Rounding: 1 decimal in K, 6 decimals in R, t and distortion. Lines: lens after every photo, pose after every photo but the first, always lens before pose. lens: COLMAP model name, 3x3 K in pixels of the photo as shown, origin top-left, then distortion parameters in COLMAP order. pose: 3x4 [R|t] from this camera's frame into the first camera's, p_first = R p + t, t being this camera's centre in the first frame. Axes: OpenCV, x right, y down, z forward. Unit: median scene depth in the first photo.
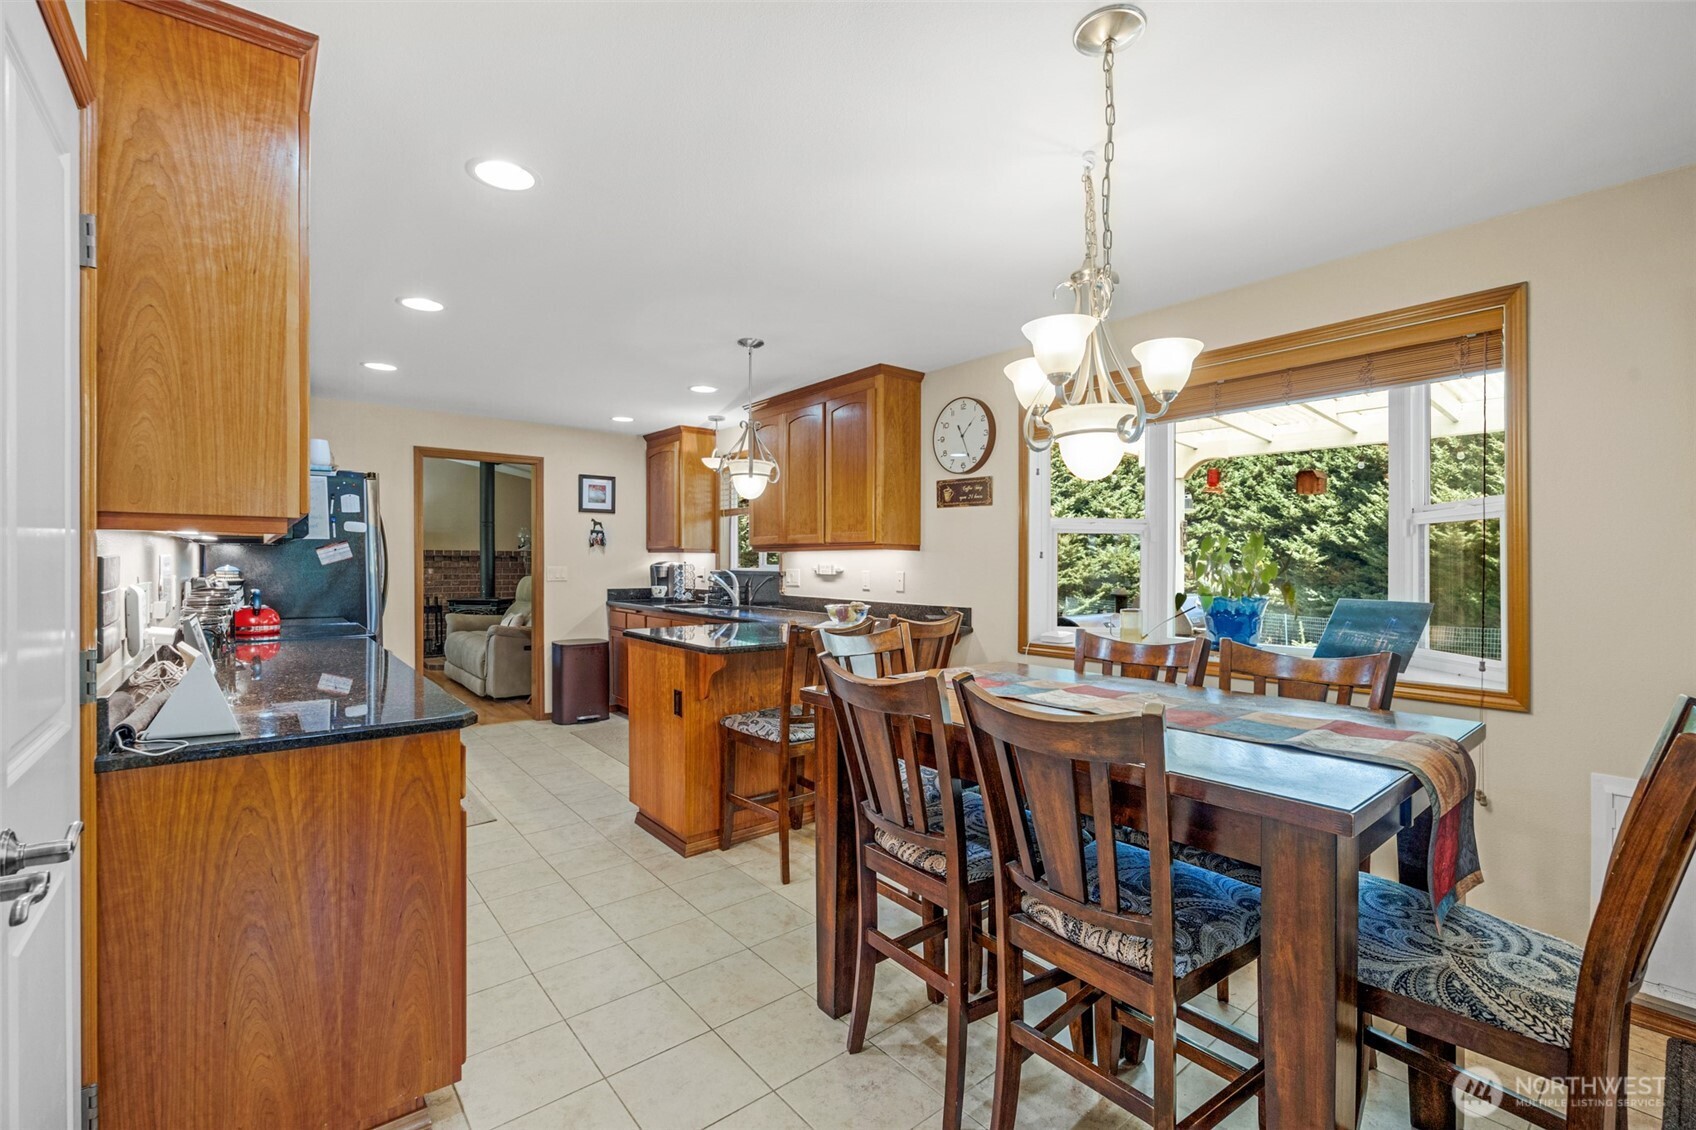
lens RADIAL K [[754.6, 0, 915.1], [0, 754.6, 578.8], [0, 0, 1]] dist [-0.017031, 0.000570]
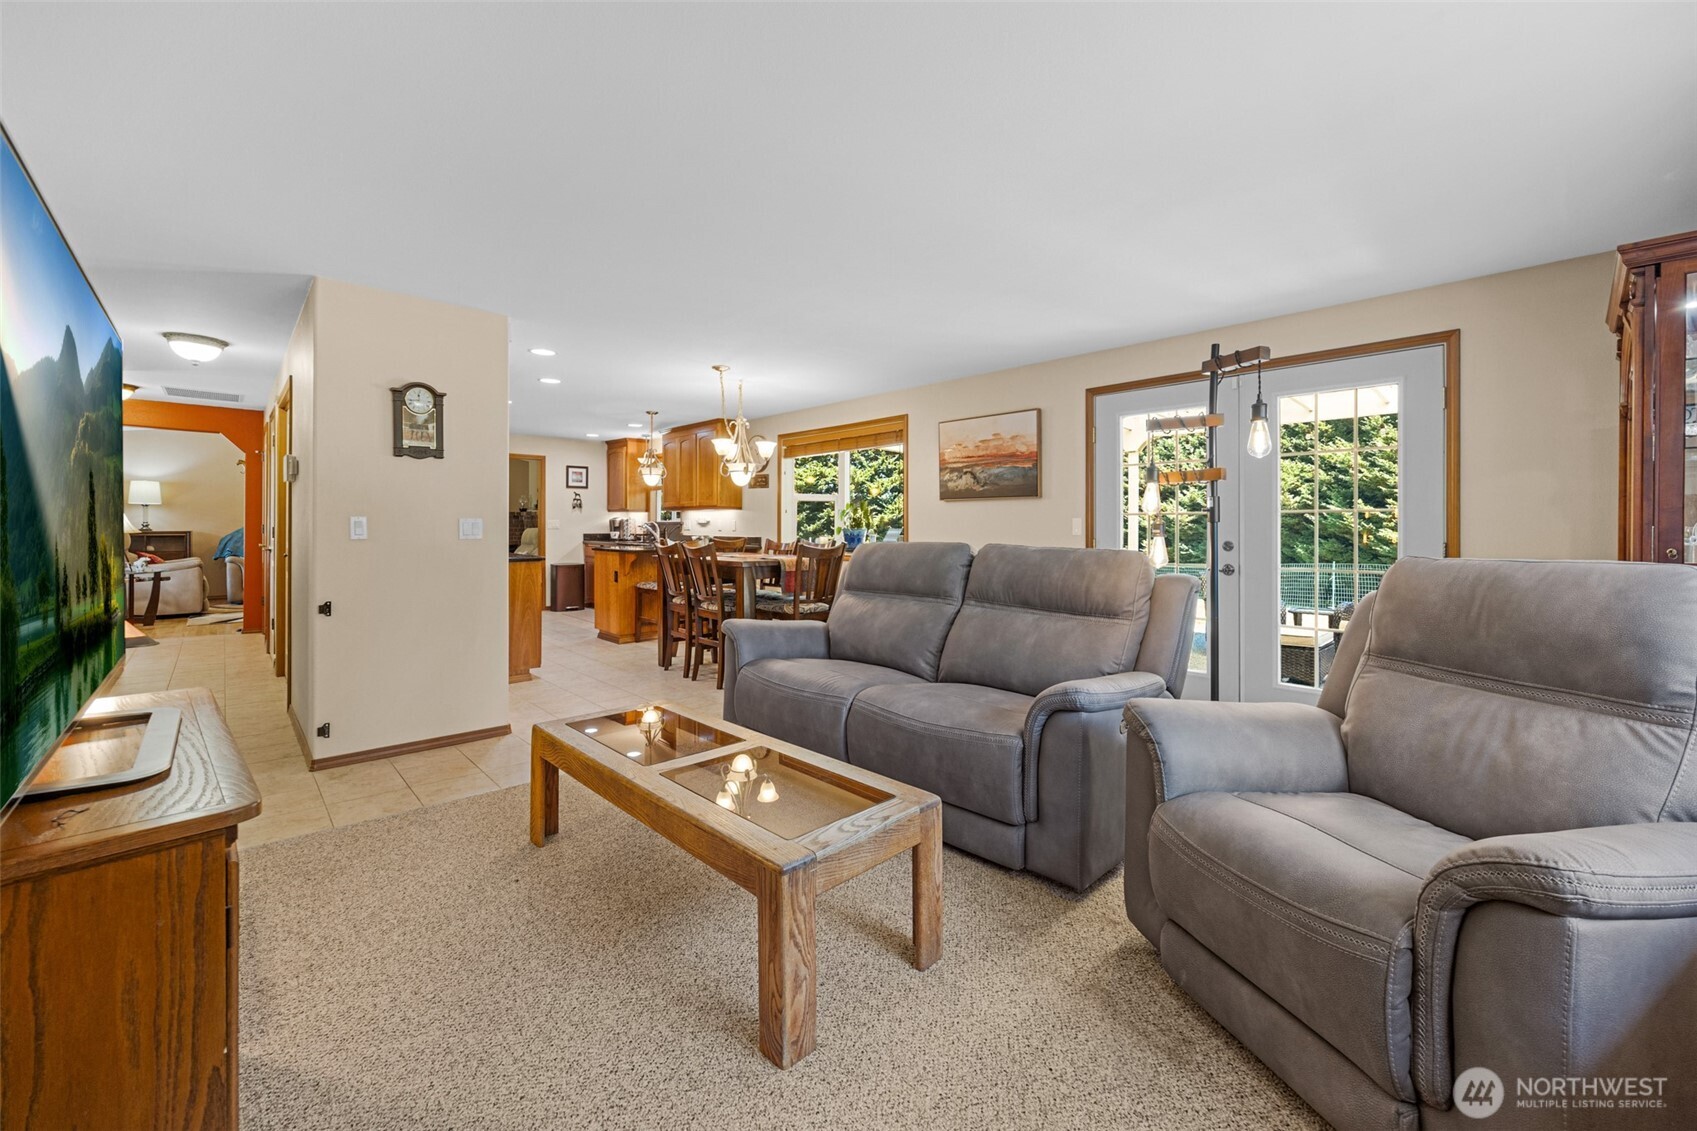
lens RADIAL K [[670.0, 0, 869.2], [0, 670.0, 527.3], [0, 0, 1]] dist [-0.014426, -0.001082]
pose [[0.999797, -0.003445, 0.019871, 0.209831], [0.003755, 0.999872, -0.015577, 0.026372], [-0.019814, 0.015649, 0.999681, -0.530317]]
